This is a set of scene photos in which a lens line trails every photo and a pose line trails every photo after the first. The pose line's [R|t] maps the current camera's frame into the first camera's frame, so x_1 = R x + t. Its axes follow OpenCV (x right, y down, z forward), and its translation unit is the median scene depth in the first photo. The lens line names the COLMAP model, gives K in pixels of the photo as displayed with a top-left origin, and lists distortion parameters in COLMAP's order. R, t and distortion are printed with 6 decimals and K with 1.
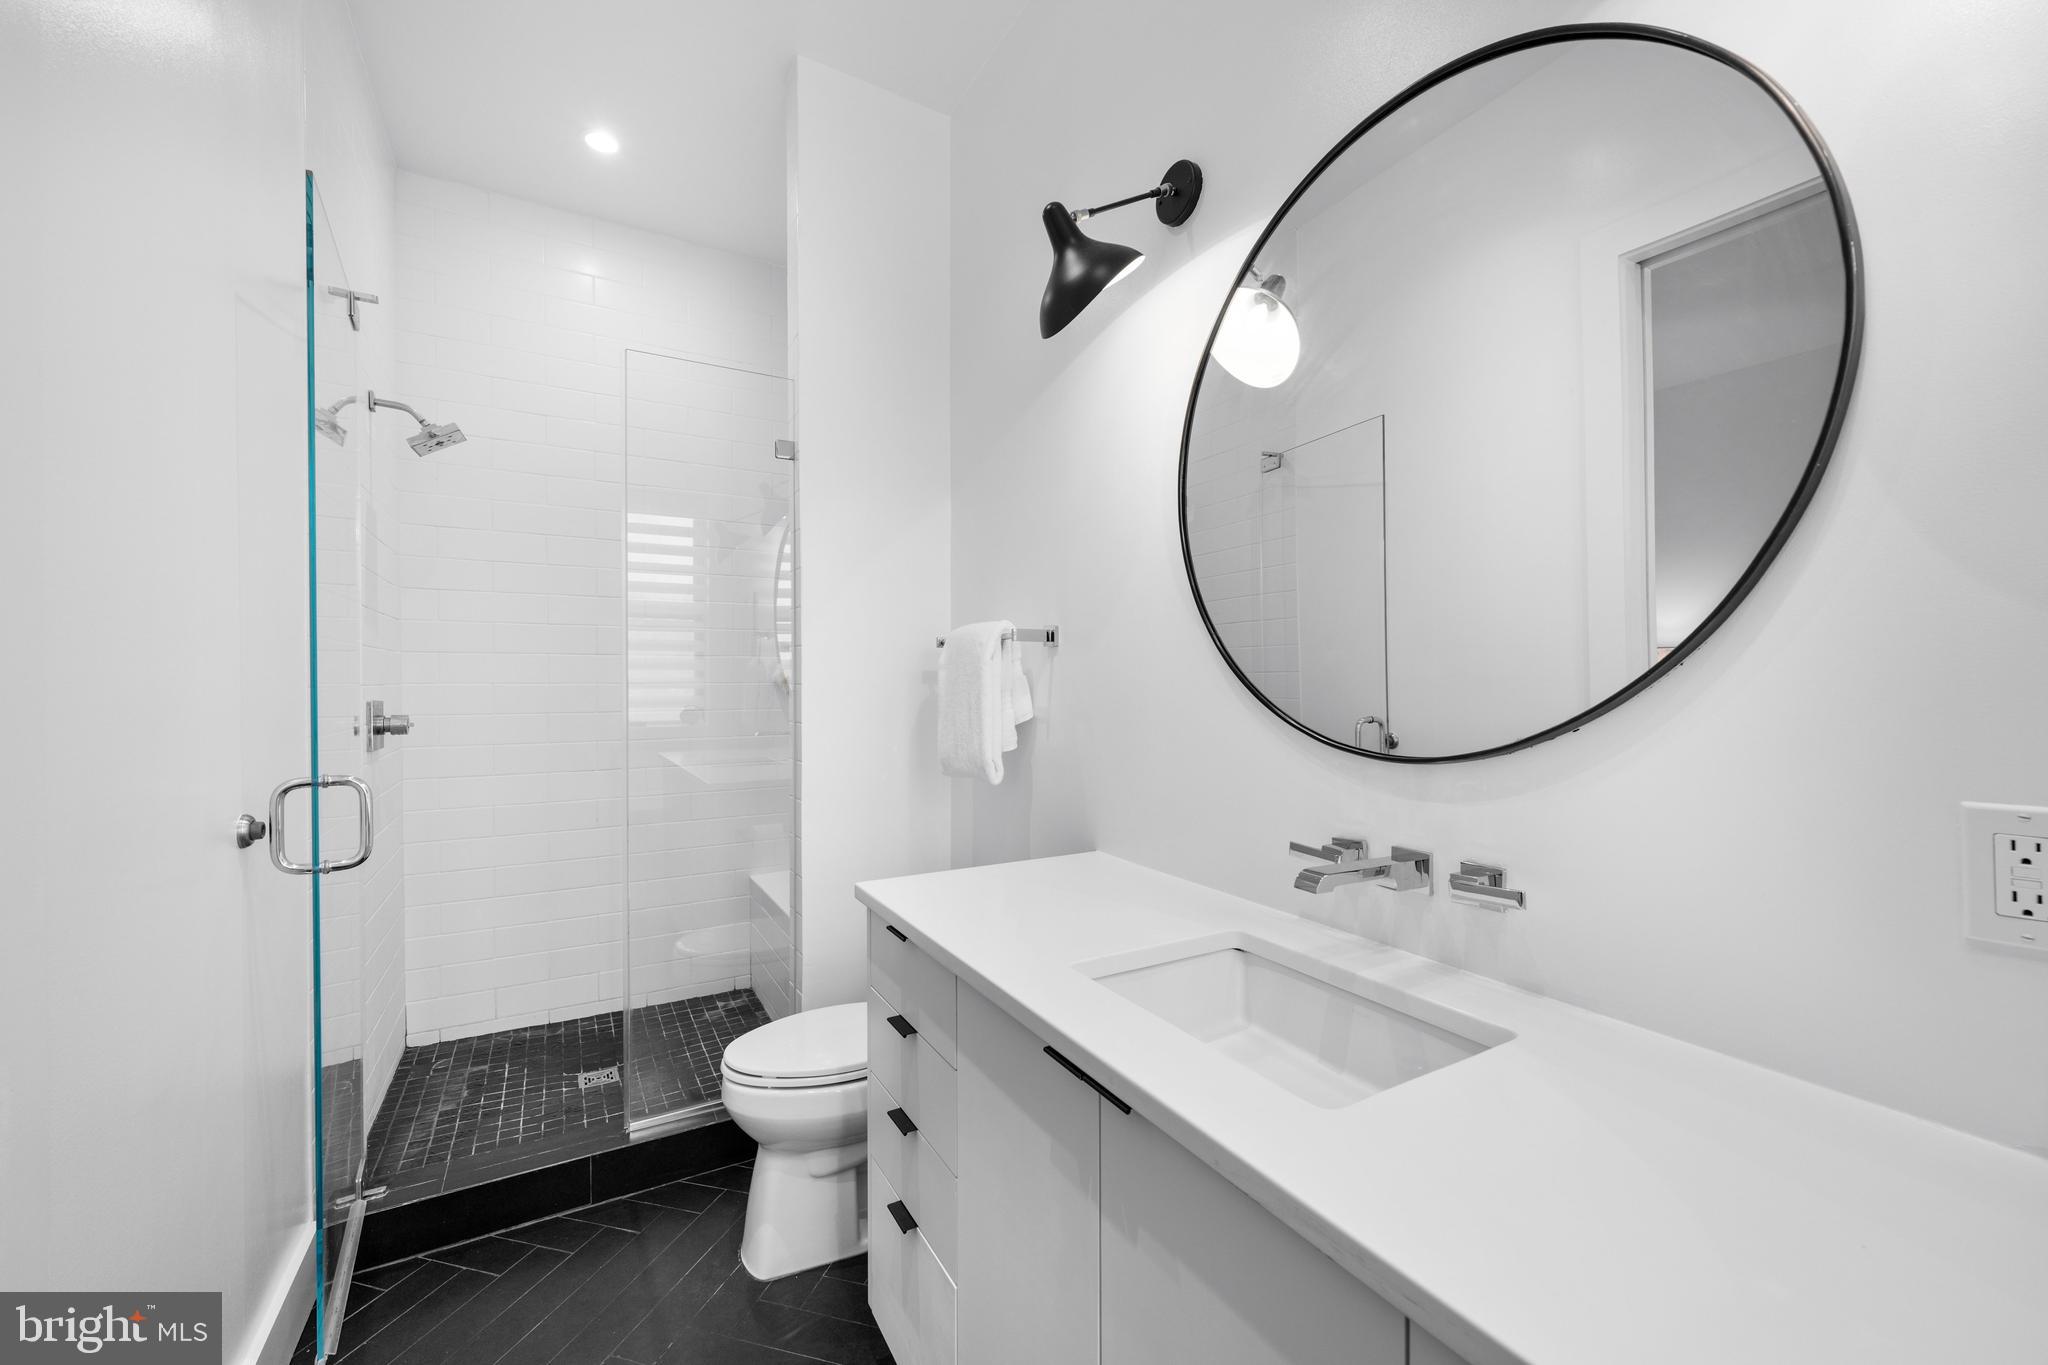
lens RADIAL K [[804.1, 0, 1018.6], [0, 804.1, 682.7], [0, 0, 1]] dist [-0.000640, -0.000029]
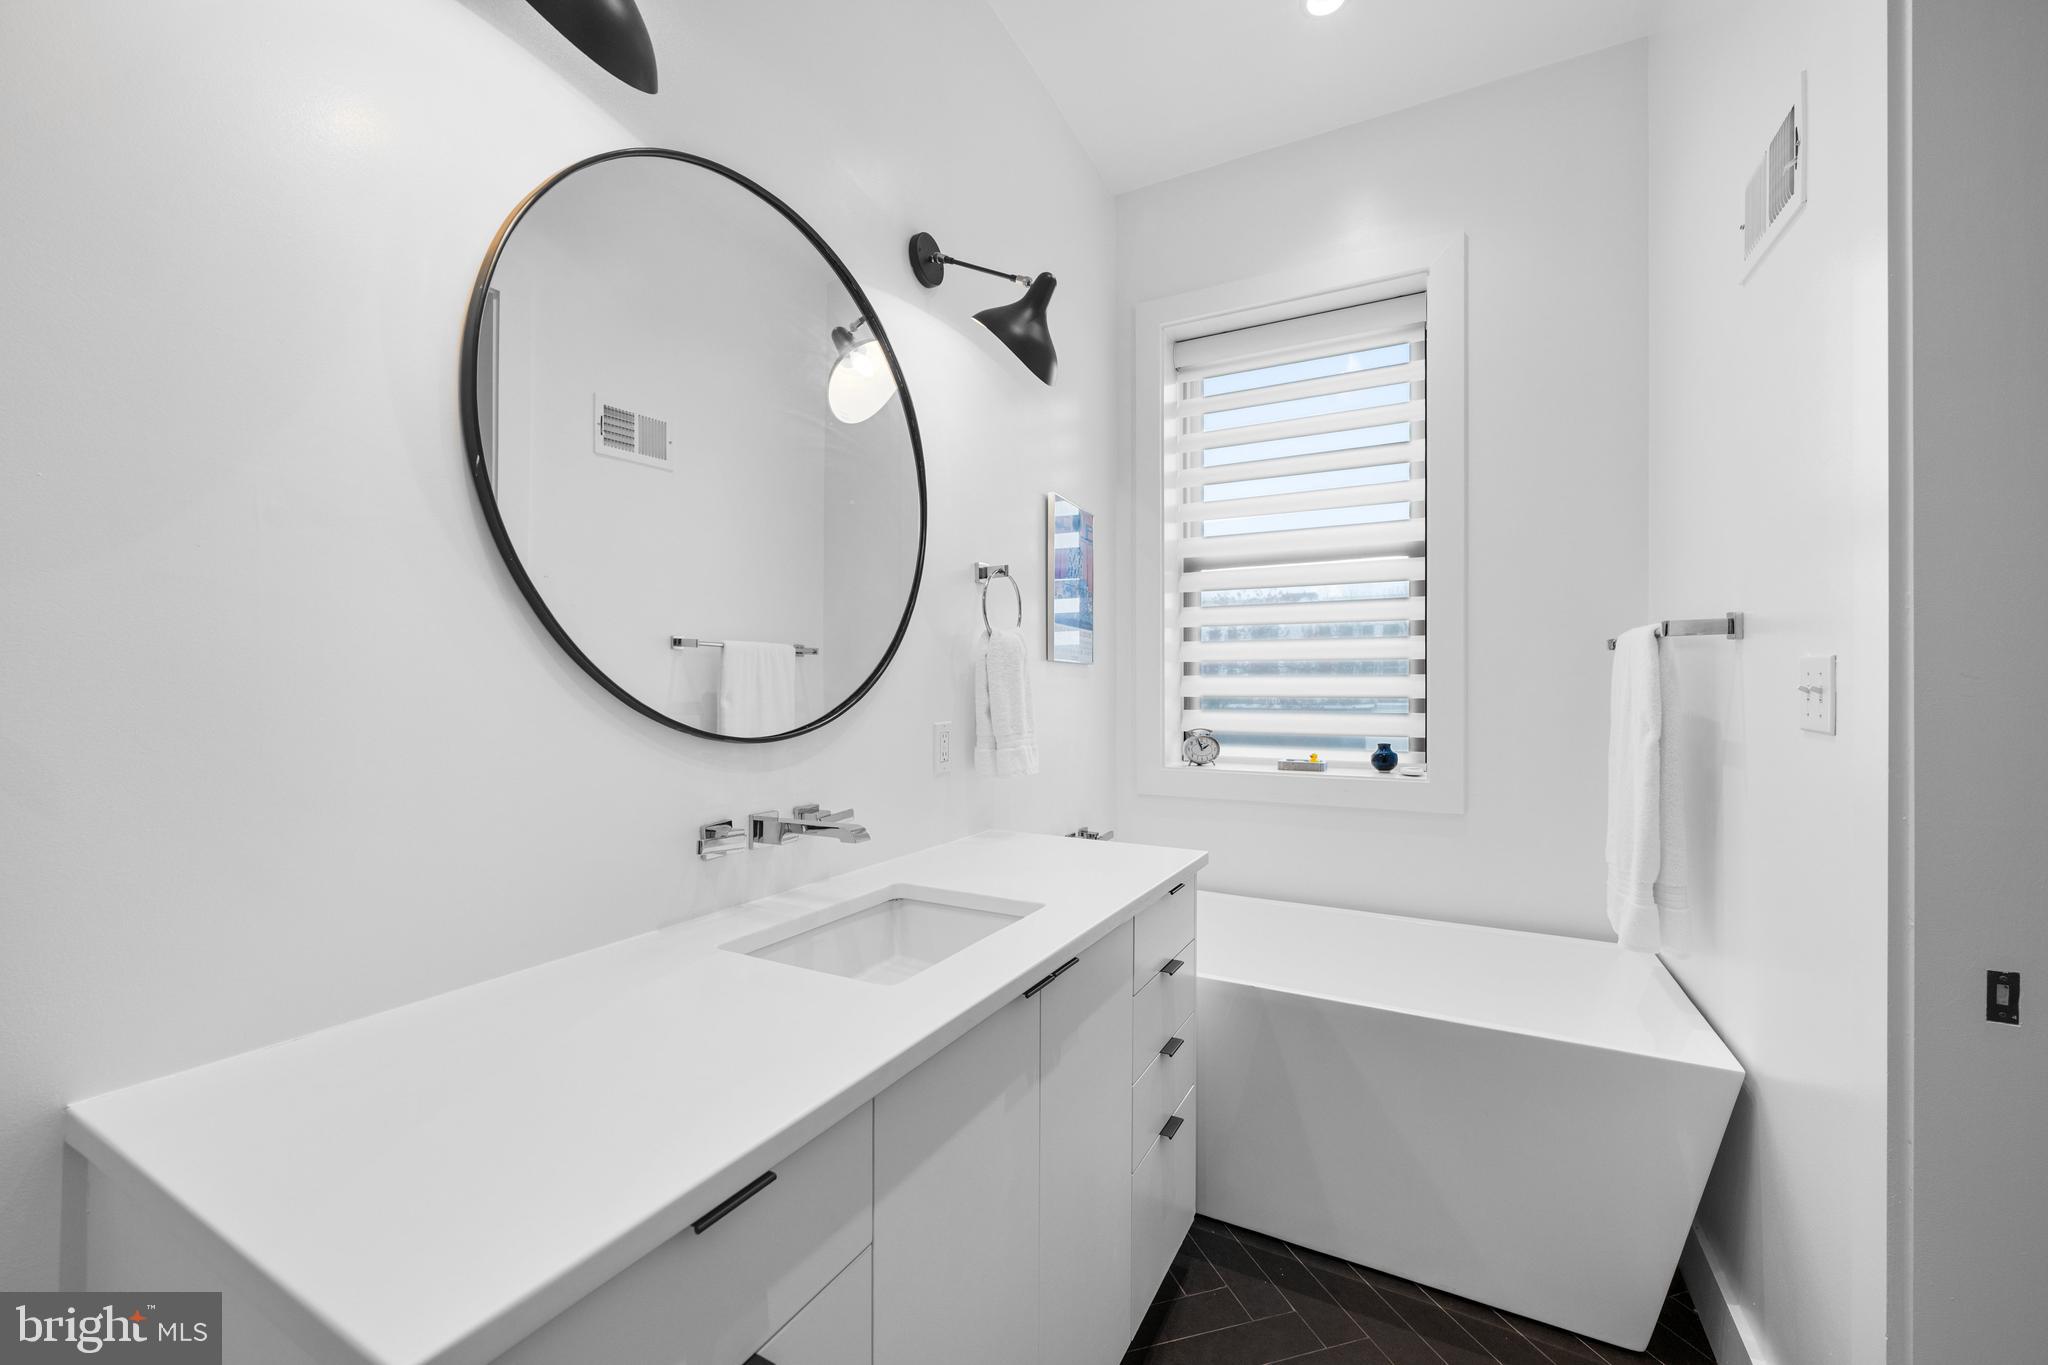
lens RADIAL K [[804.1, 0, 1018.5], [0, 804.1, 679.1], [0, 0, 1]] dist [-0.000640, -0.000029]
pose [[-0.534731, 0.007118, 0.844992, -0.486360], [0.000686, 0.999968, -0.007990, 0.009081], [-0.845022, -0.003693, -0.534719, 0.857628]]
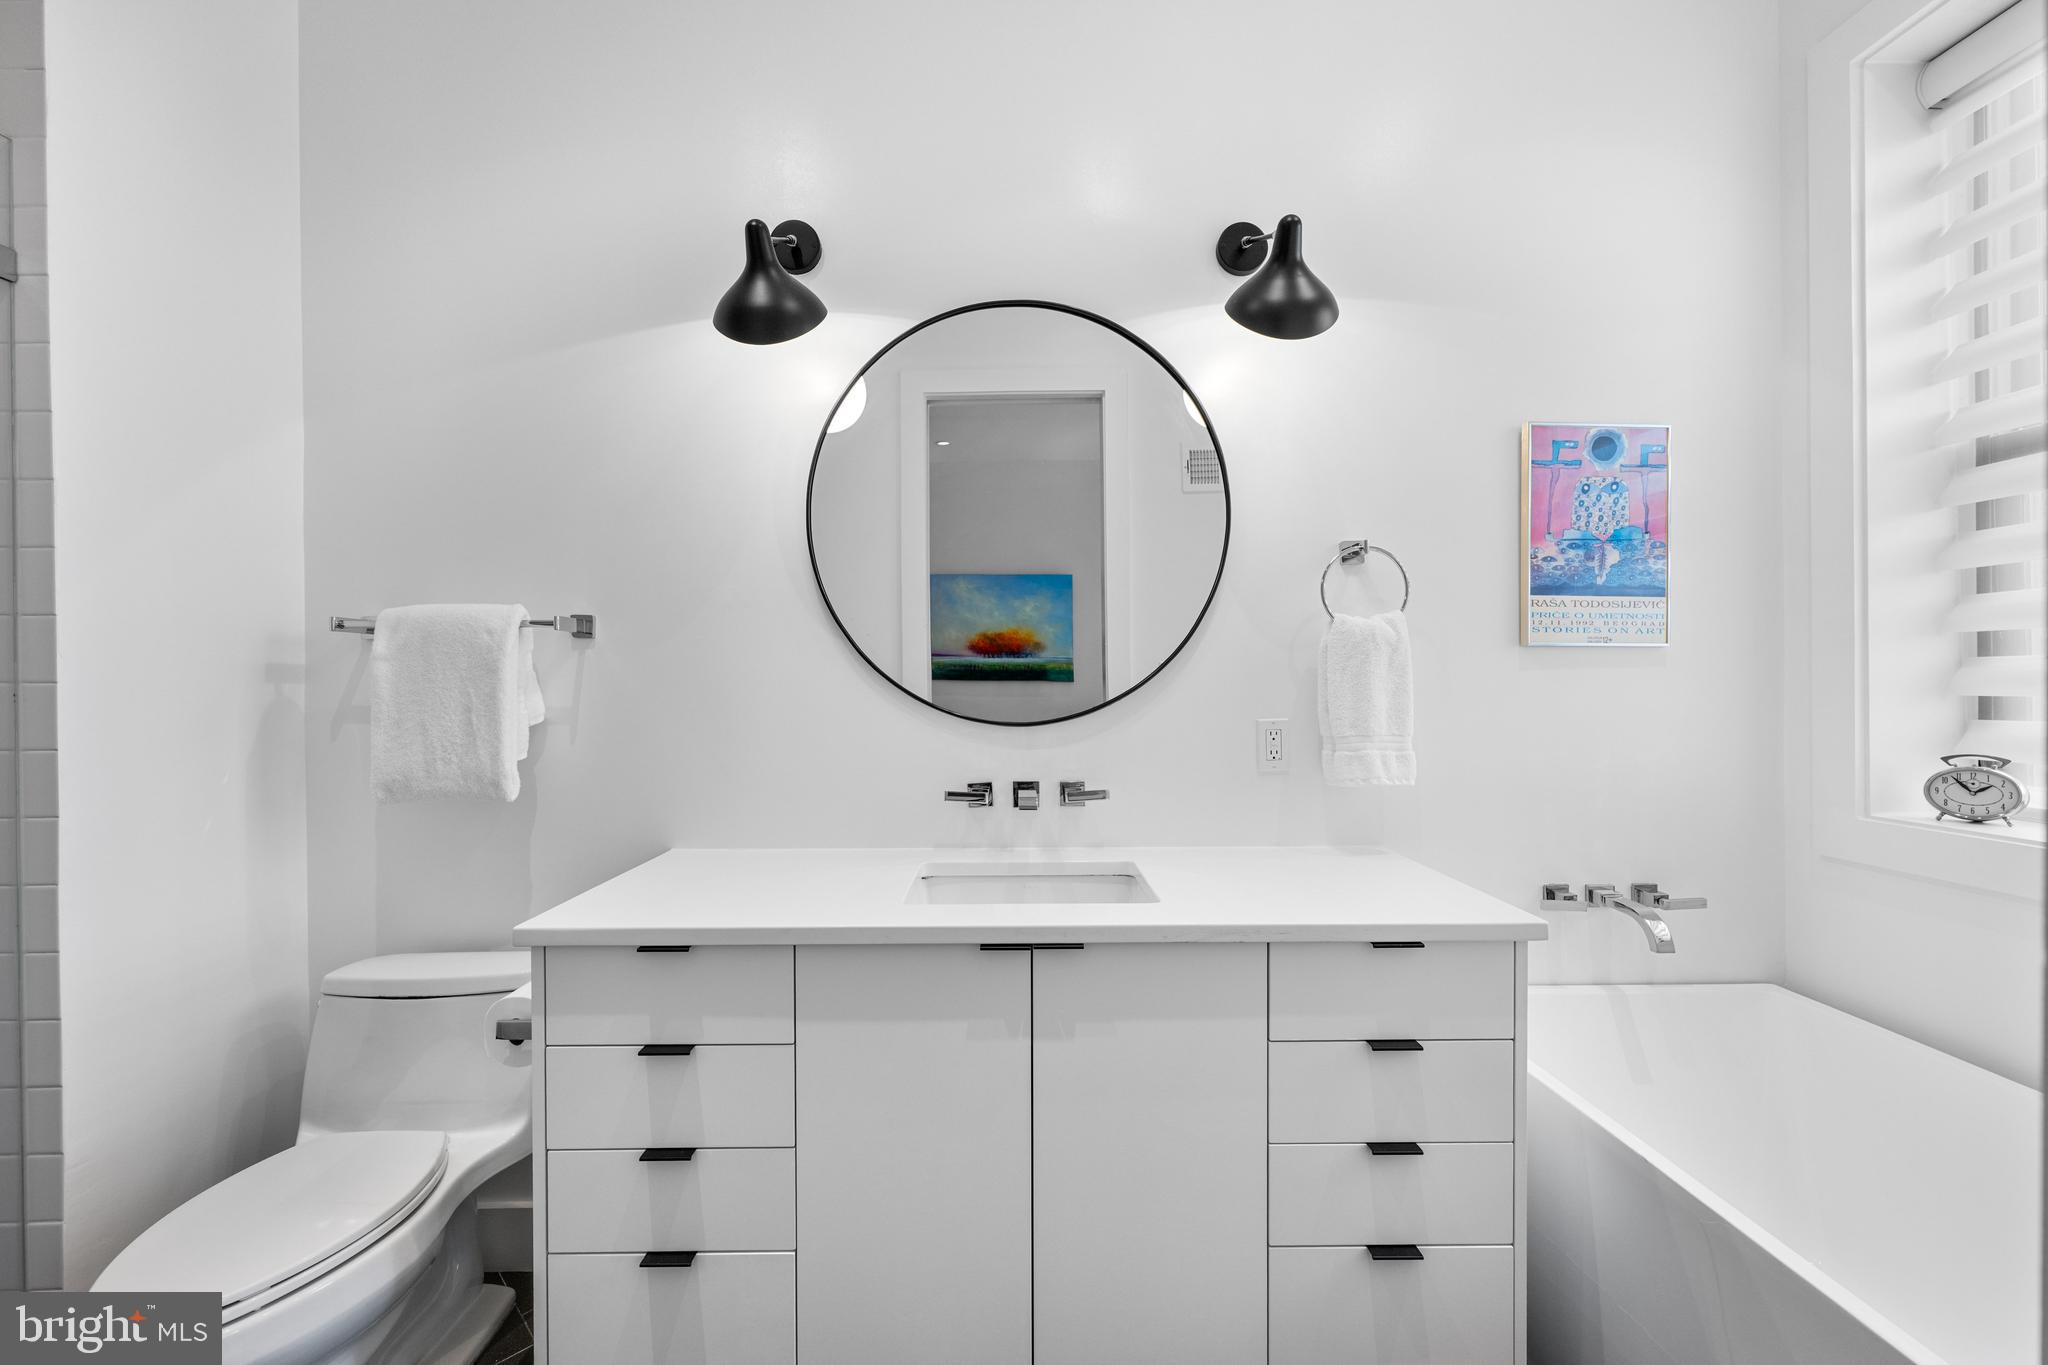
lens RADIAL K [[804.1, 0, 1017.3], [0, 804.1, 687.0], [0, 0, 1]] dist [-0.000640, -0.000029]
pose [[0.480753, -0.000689, 0.876856, -0.578355], [0.006897, 0.999972, -0.002996, 0.018185], [-0.876829, 0.007487, 0.480745, 0.166596]]
